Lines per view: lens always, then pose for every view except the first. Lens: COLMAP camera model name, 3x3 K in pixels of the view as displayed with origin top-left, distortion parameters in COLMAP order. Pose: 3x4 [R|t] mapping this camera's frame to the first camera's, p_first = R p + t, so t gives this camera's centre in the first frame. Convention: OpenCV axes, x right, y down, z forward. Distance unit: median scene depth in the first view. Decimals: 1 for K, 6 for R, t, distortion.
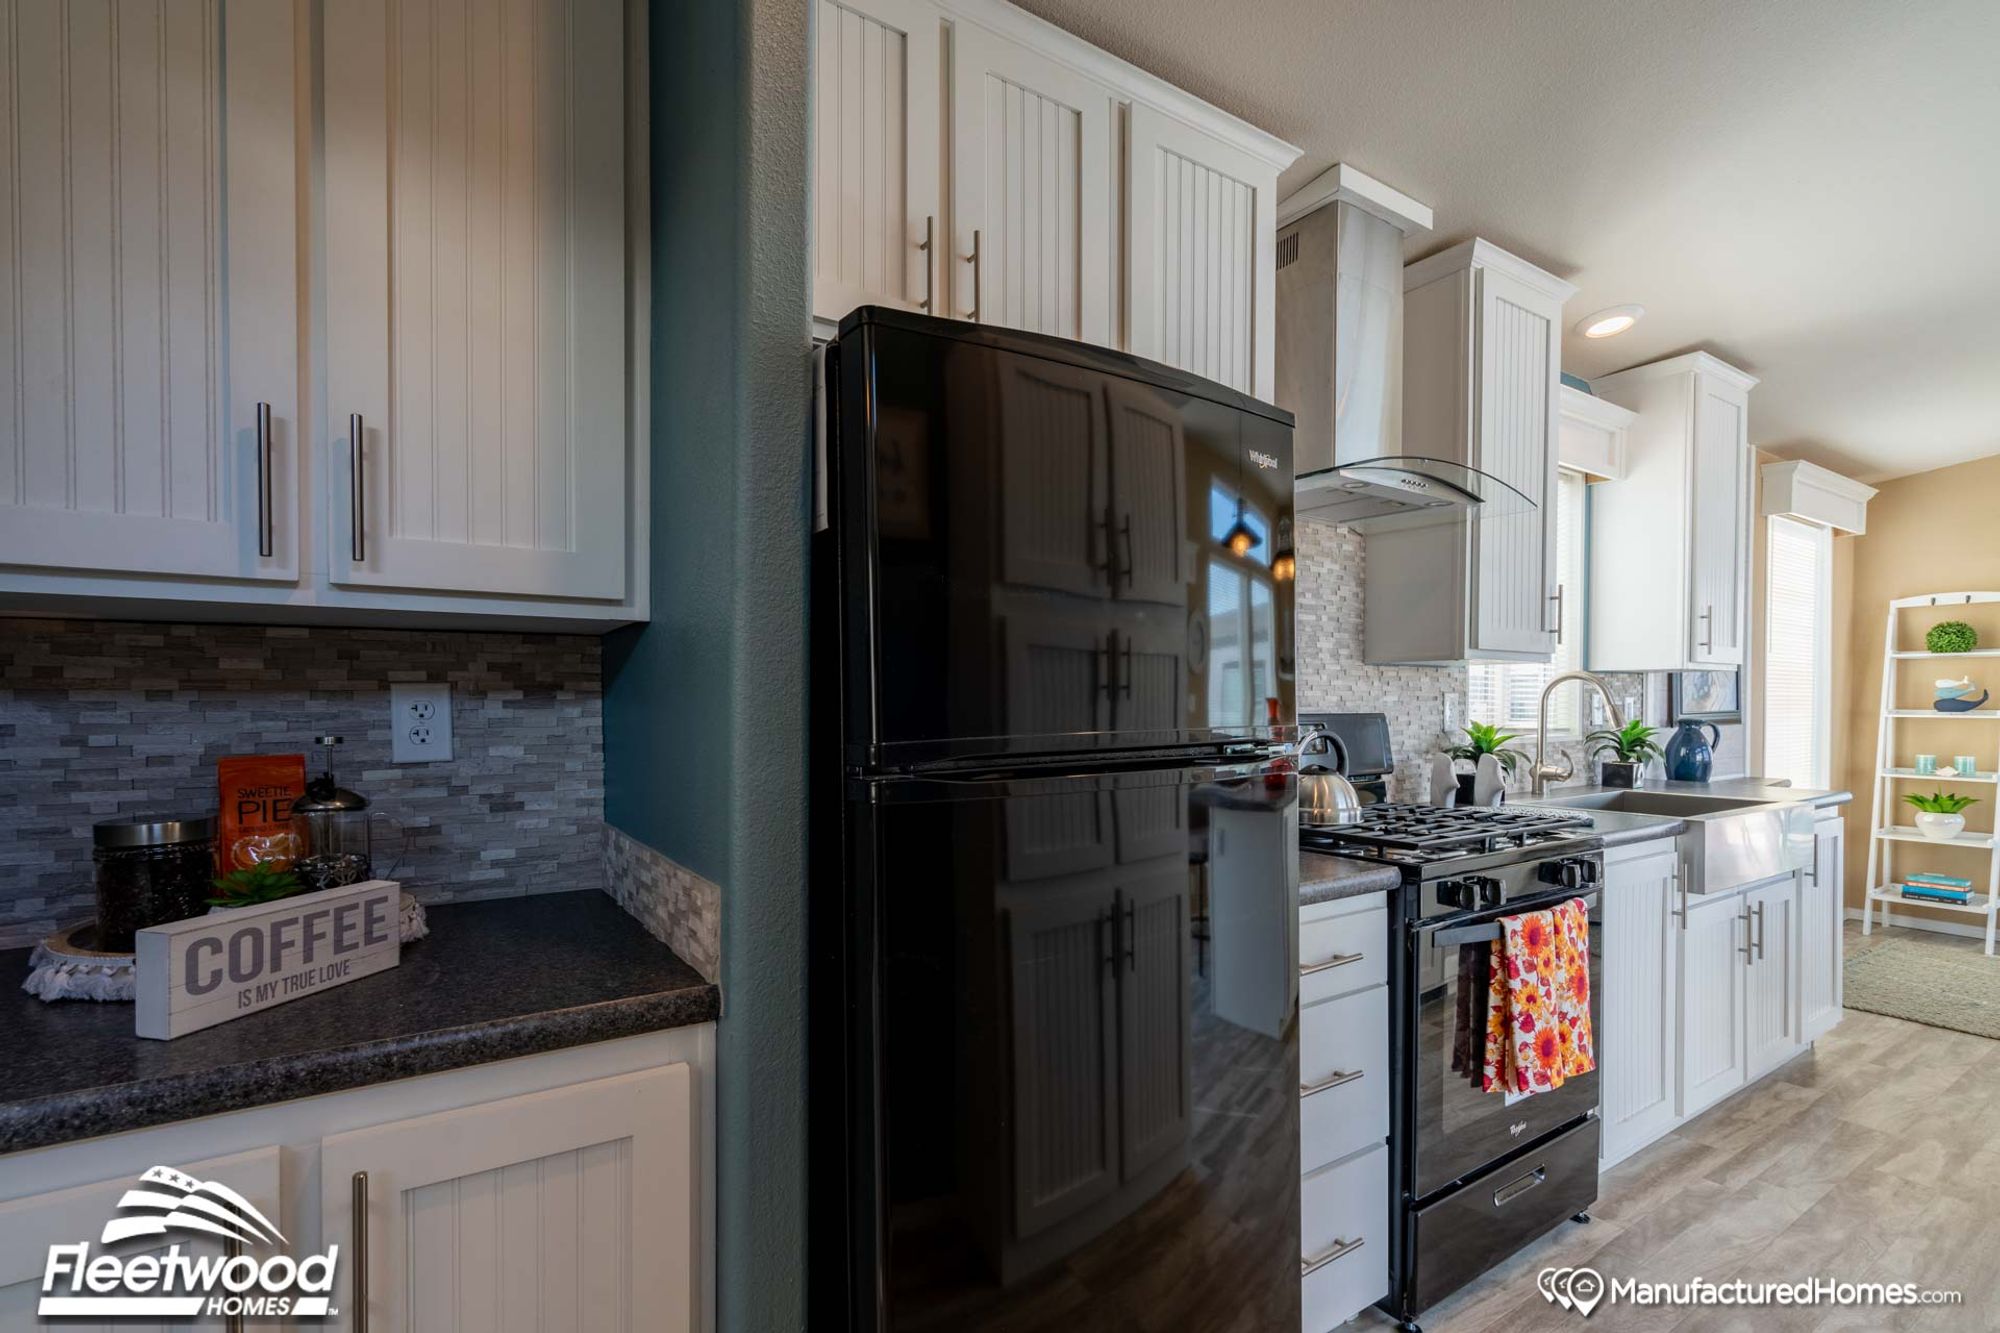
lens RADIAL K [[926.1, 0, 959.1], [0, 926.1, 711.4], [0, 0, 1]] dist [-0.007830, 0.003446]
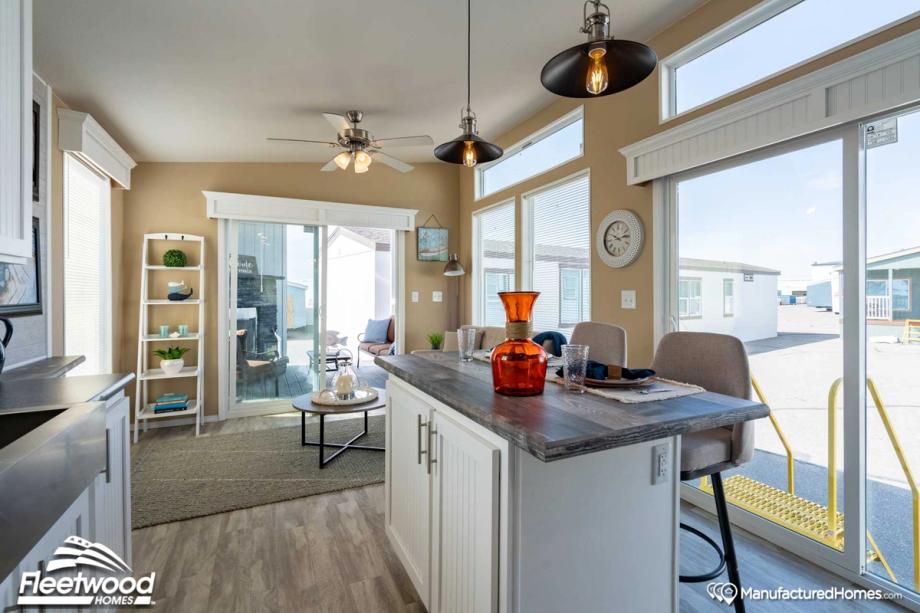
lens RADIAL K [[426.0, 0, 466.6], [0, 426.0, 291.5], [0, 0, 1]] dist [-0.007830, 0.003446]
pose [[0.100782, 0.001278, 0.994908, 0.478971], [0.019808, 0.999798, -0.003291, -0.004787], [-0.994711, 0.020038, 0.100737, 0.539129]]
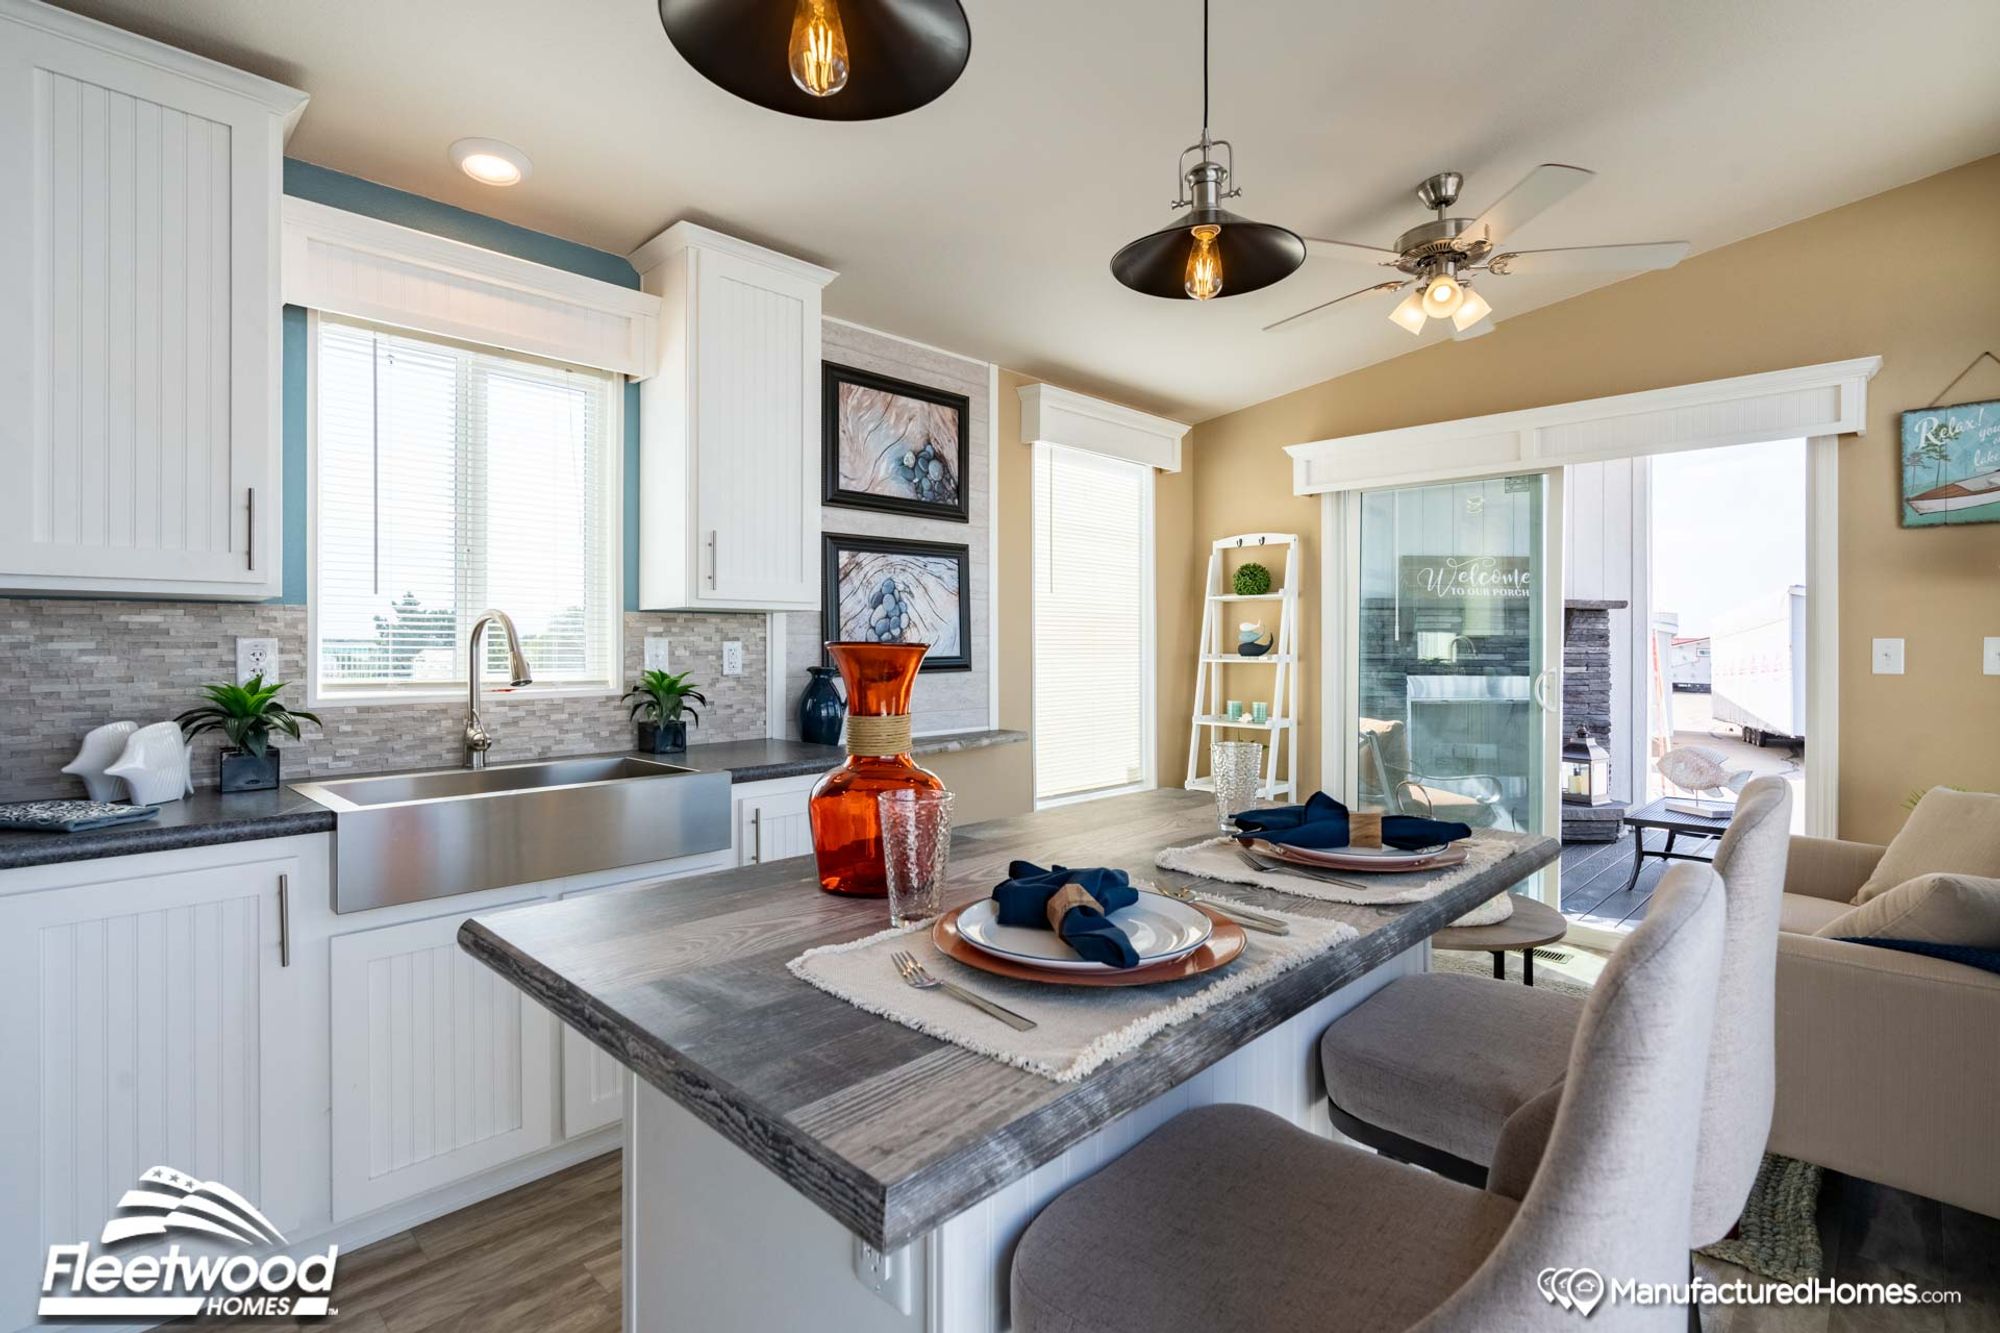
lens RADIAL K [[926.1, 0, 992.2], [0, 926.1, 637.0], [0, 0, 1]] dist [-0.007830, 0.003446]
pose [[0.971746, -0.001854, 0.236021, 0.855463], [0.007475, 0.999709, -0.022924, 0.000760], [-0.235910, 0.024041, 0.971477, 0.171008]]
